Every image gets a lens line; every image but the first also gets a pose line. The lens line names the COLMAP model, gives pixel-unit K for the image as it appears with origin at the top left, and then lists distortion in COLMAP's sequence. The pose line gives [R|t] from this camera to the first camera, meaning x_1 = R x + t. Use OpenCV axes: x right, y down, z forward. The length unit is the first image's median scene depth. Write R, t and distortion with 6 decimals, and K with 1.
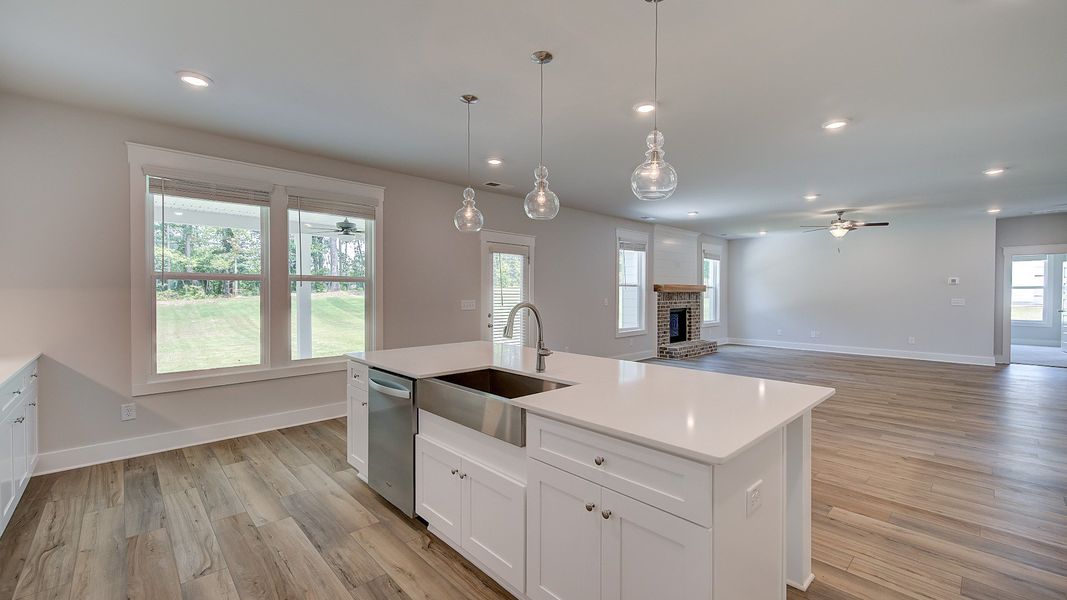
lens RADIAL K [[434.3, 0, 530.2], [0, 434.3, 292.2], [0, 0, 1]] dist [0.007583, -0.000929]
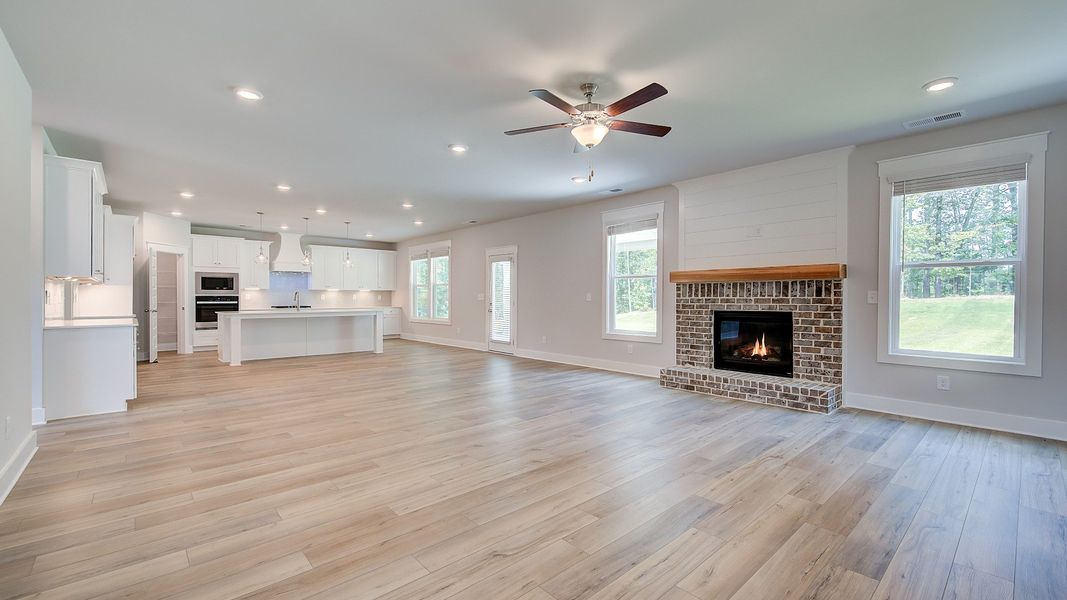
lens RADIAL K [[434.3, 0, 534.6], [0, 434.3, 297.2], [0, 0, 1]] dist [0.007583, -0.000929]
pose [[-0.040100, -0.001583, -0.999194, 0.966059], [-0.000606, 0.999999, -0.001560, 0.022558], [0.999195, 0.000543, -0.040101, 0.815293]]
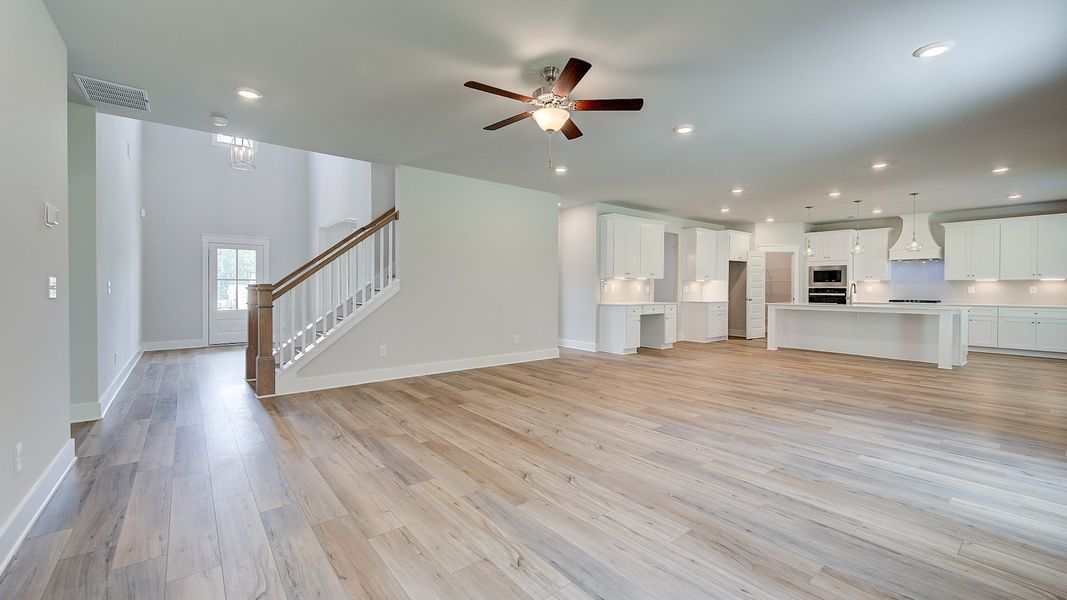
lens RADIAL K [[434.3, 0, 535.7], [0, 434.3, 294.3], [0, 0, 1]] dist [0.007583, -0.000929]
pose [[-0.996433, -0.006904, 0.084107, 0.574140], [-0.005551, 0.999852, 0.016308, 0.019914], [-0.084207, 0.015783, -0.996323, 1.207540]]
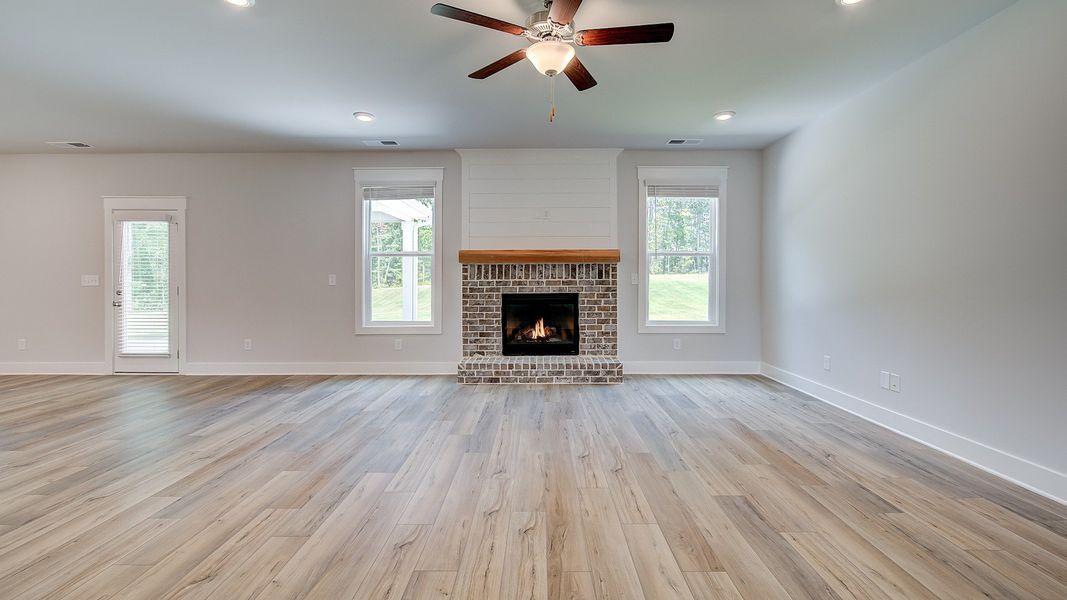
lens RADIAL K [[458.7, 0, 522.4], [0, 458.7, 281.5], [0, 0, 1]] dist [0.004831, -0.001409]
pose [[0.705287, 0.003495, -0.708913, 0.787905], [0.004470, 0.999946, 0.009378, 0.018257], [0.708908, -0.009783, 0.705233, 0.628497]]
